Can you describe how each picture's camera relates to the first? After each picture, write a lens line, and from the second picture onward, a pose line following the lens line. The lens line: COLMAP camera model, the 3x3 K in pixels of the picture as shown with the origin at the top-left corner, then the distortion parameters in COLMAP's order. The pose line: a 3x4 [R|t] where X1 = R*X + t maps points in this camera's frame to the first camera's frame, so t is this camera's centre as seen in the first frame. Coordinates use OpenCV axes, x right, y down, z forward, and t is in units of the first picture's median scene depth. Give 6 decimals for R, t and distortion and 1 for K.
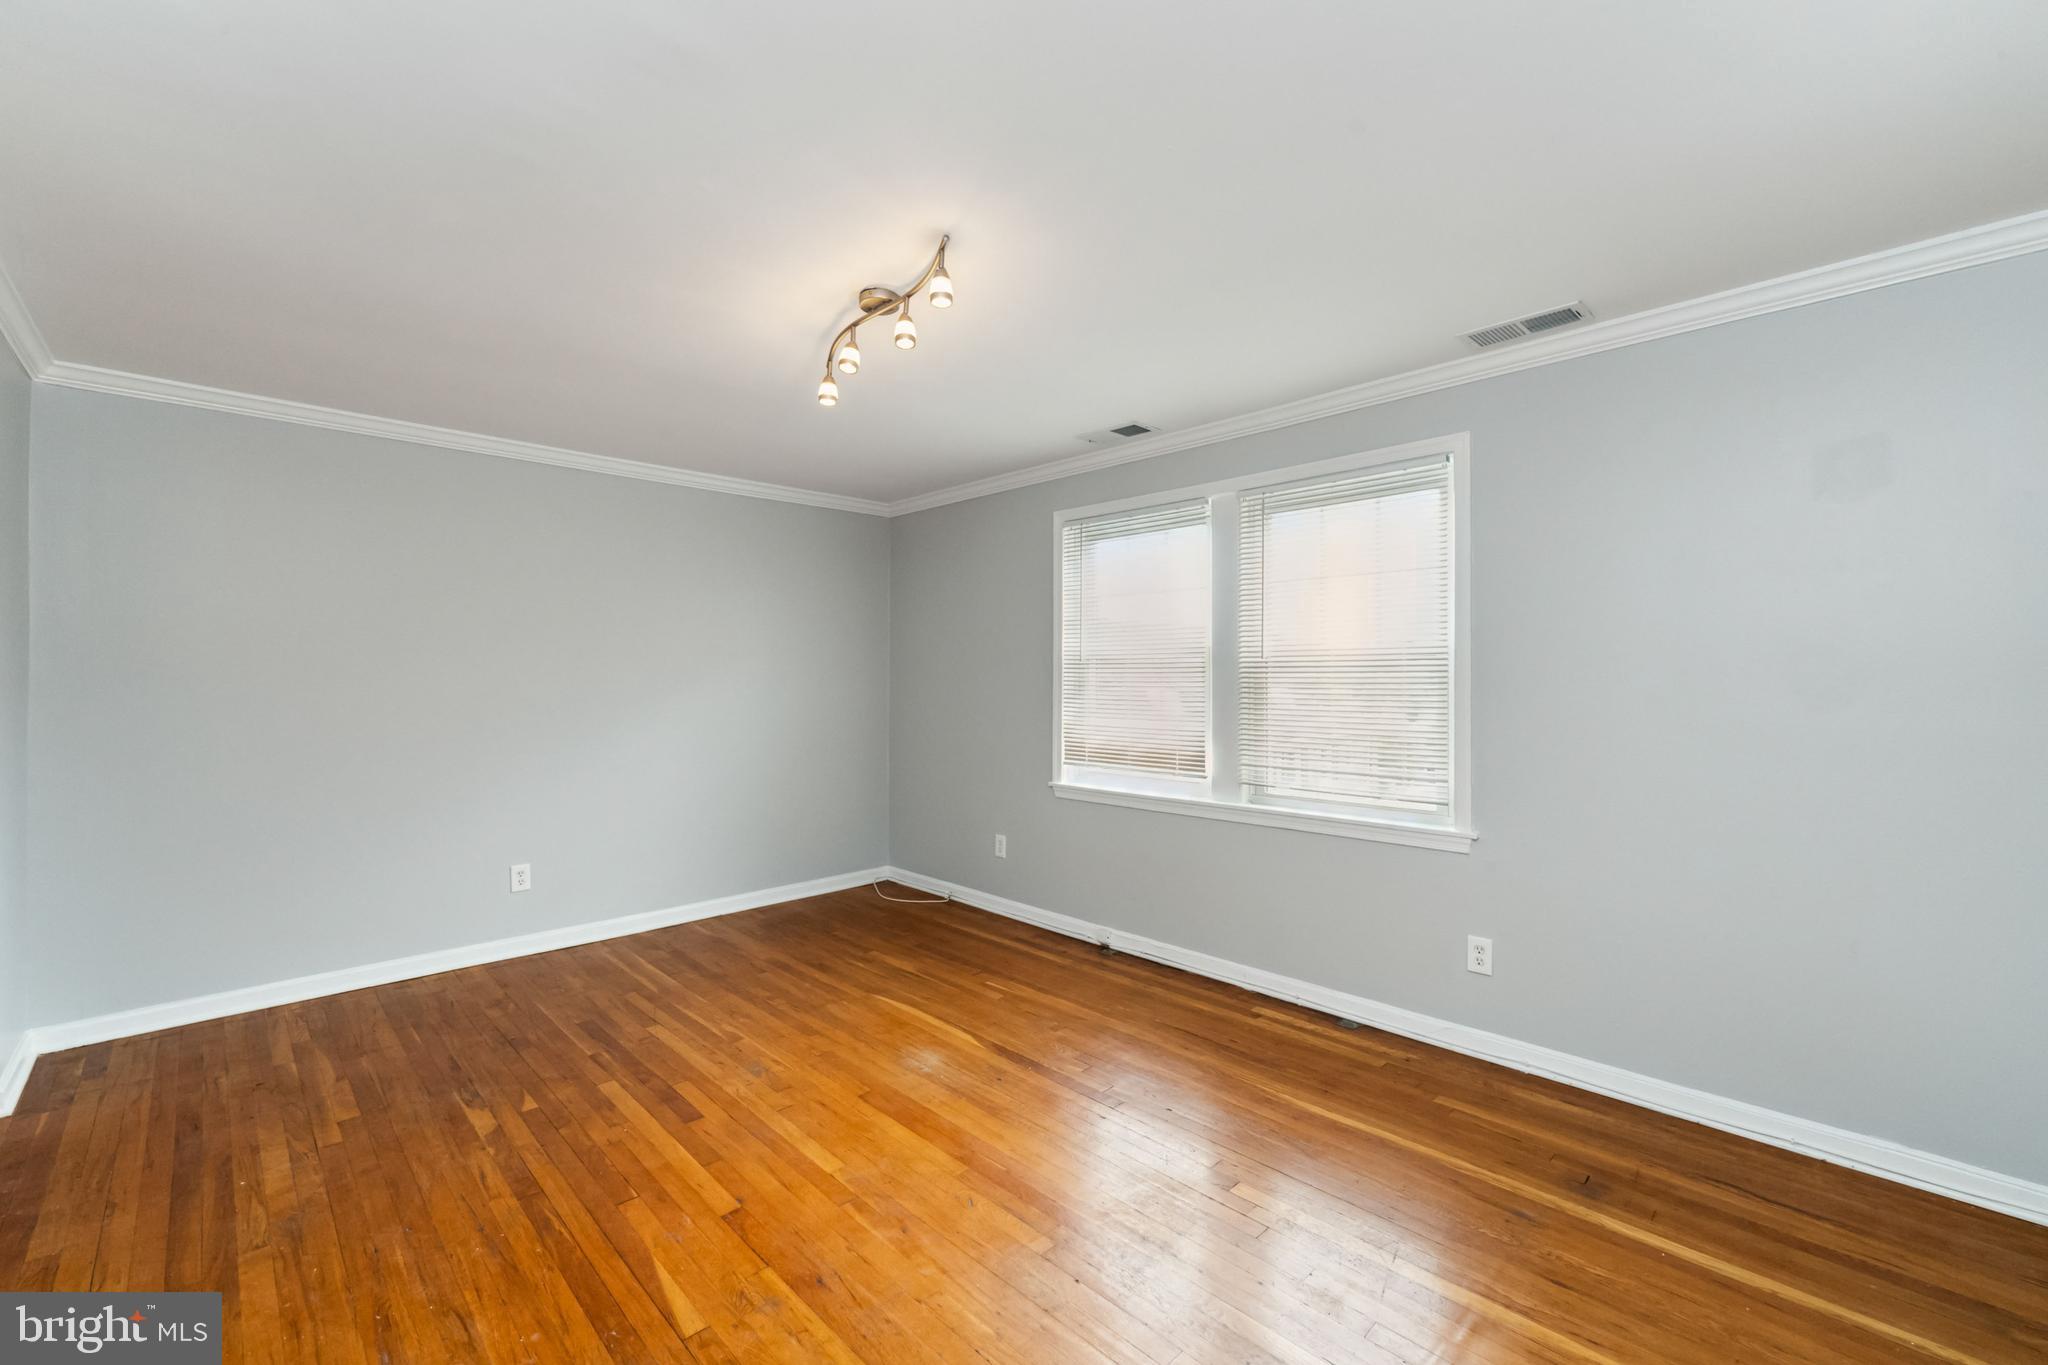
lens RADIAL K [[833.0, 0, 1023.0], [0, 833.0, 672.4], [0, 0, 1]] dist [0.001374, -0.000114]
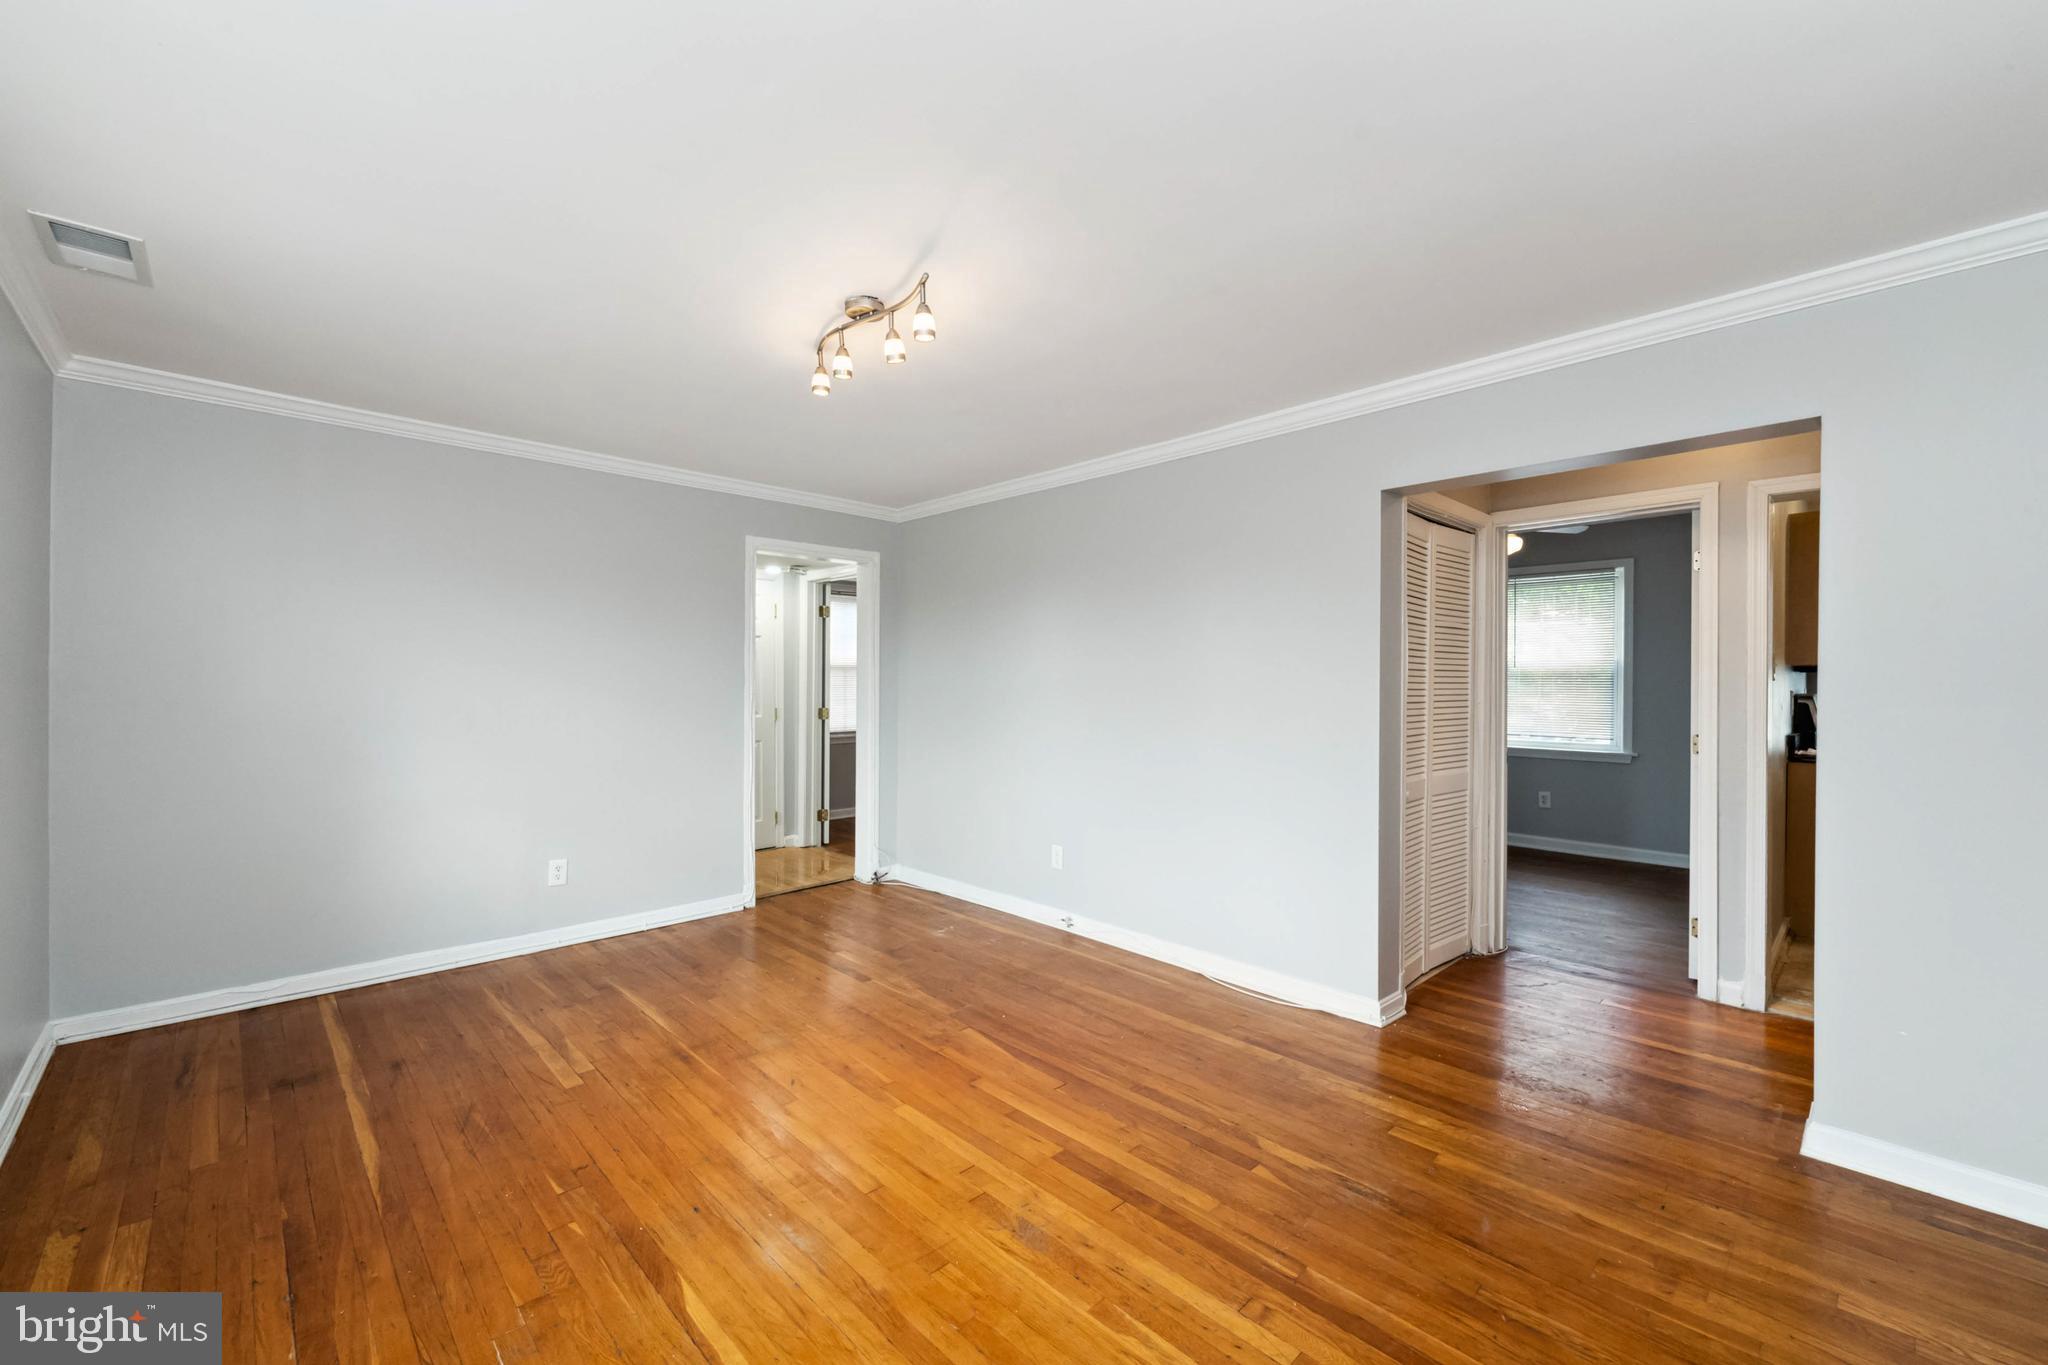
lens RADIAL K [[834.1, 0, 1019.8], [0, 834.1, 681.2], [0, 0, 1]] dist [0.000416, -0.000121]
pose [[-0.999895, -0.004506, 0.013804, -0.291157], [-0.004626, 0.999952, -0.008694, 0.016693], [-0.013764, -0.008757, -0.999867, 1.555954]]
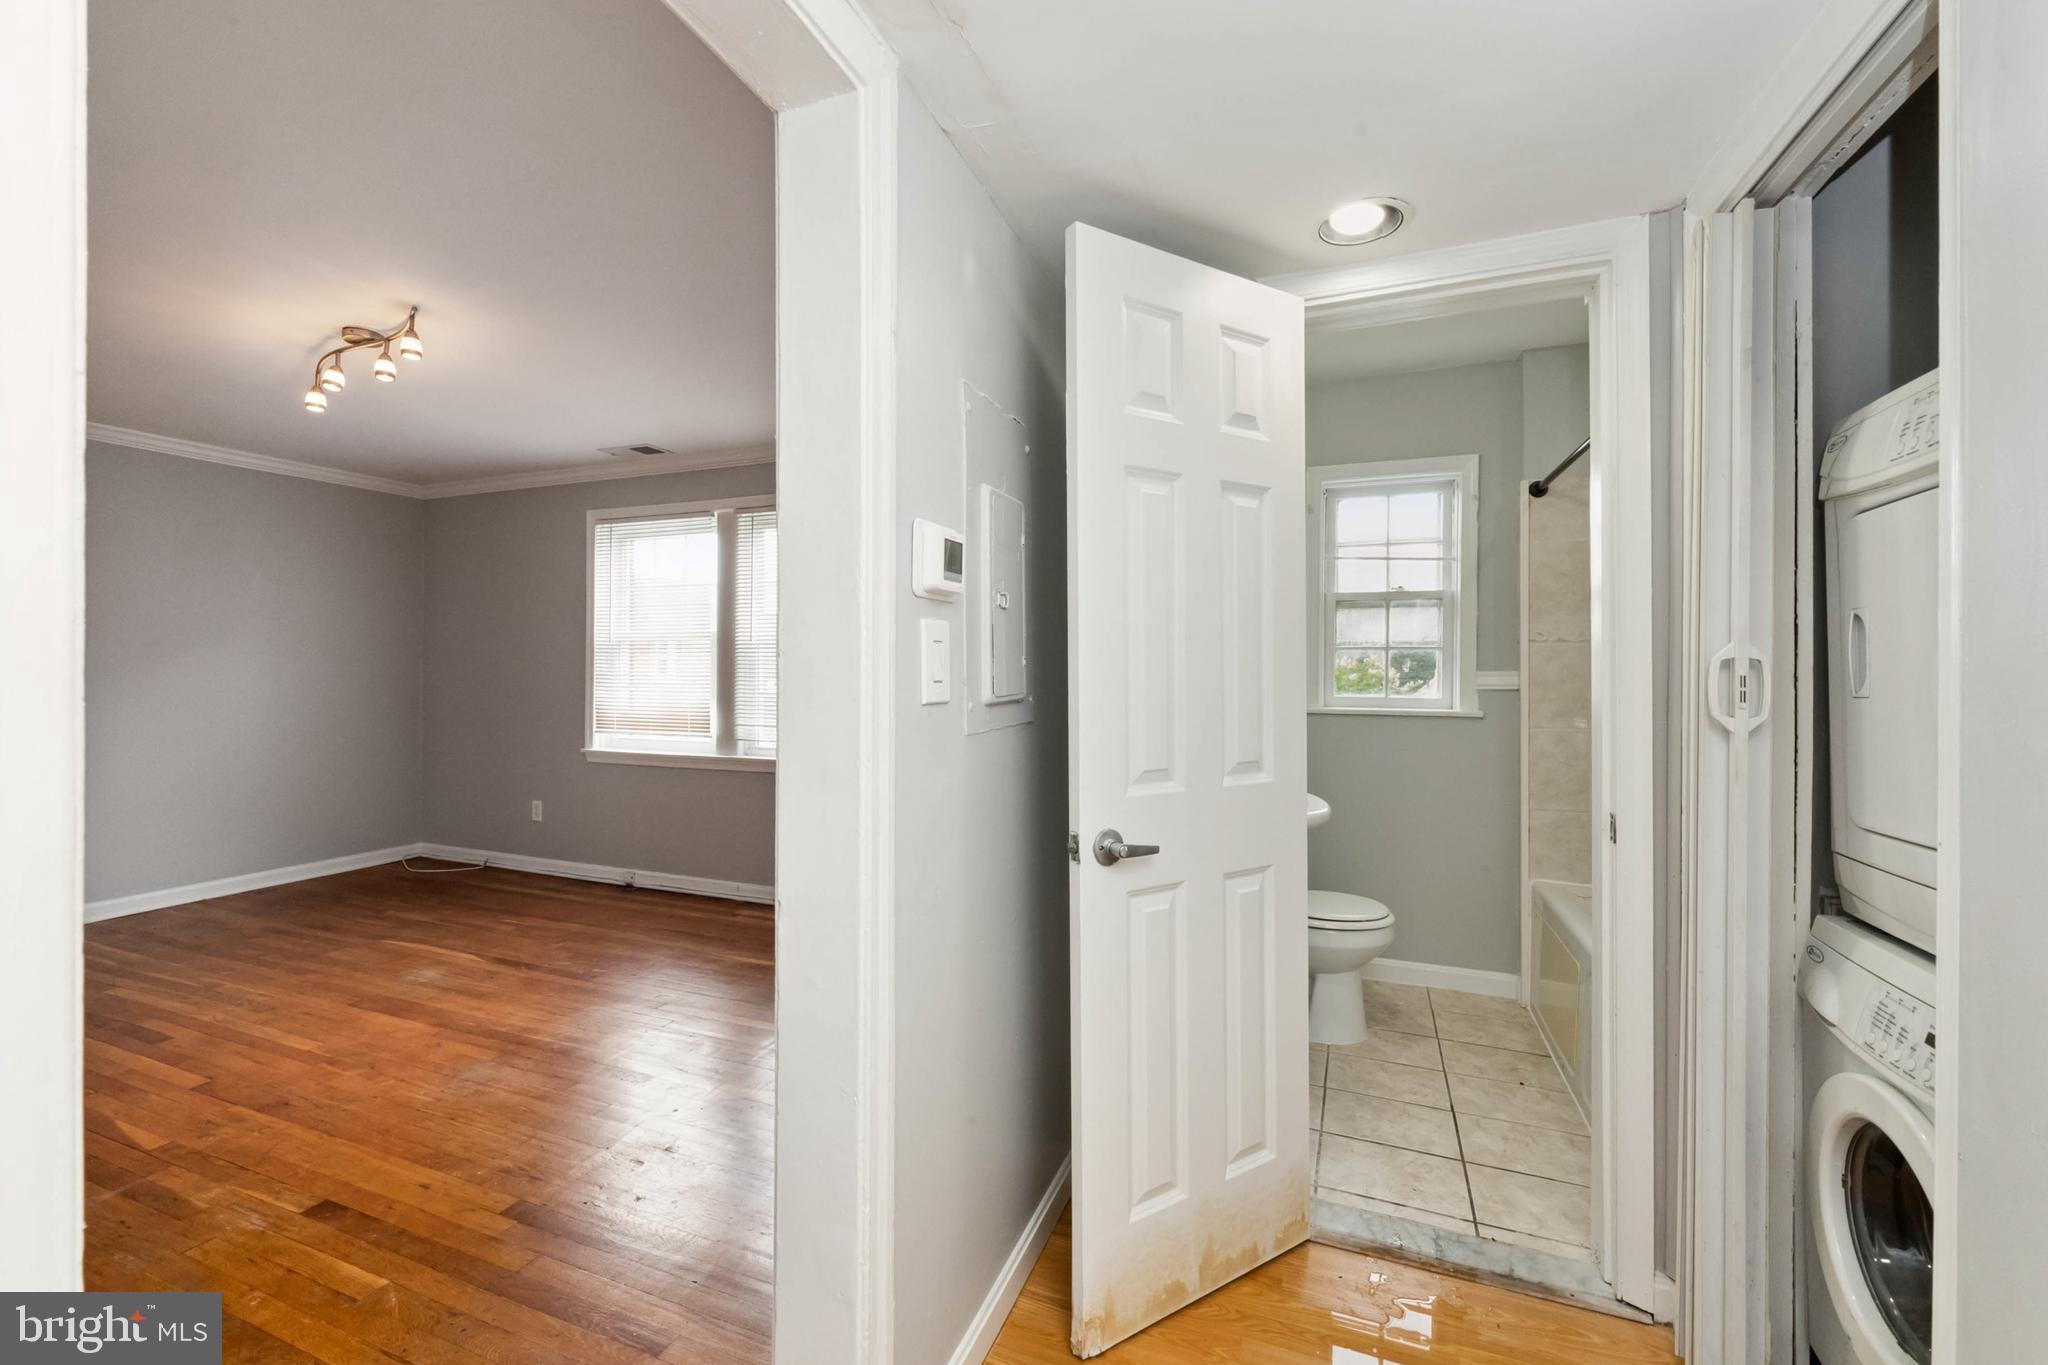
lens RADIAL K [[830.4, 0, 1013.1], [0, 830.4, 673.8], [0, 0, 1]] dist [-0.001257, -0.000192]
pose [[0.915801, 0.003875, 0.401615, 0.162700], [-0.007750, 0.999938, 0.008025, 0.021745], [-0.401559, -0.010462, 0.915774, -0.378941]]
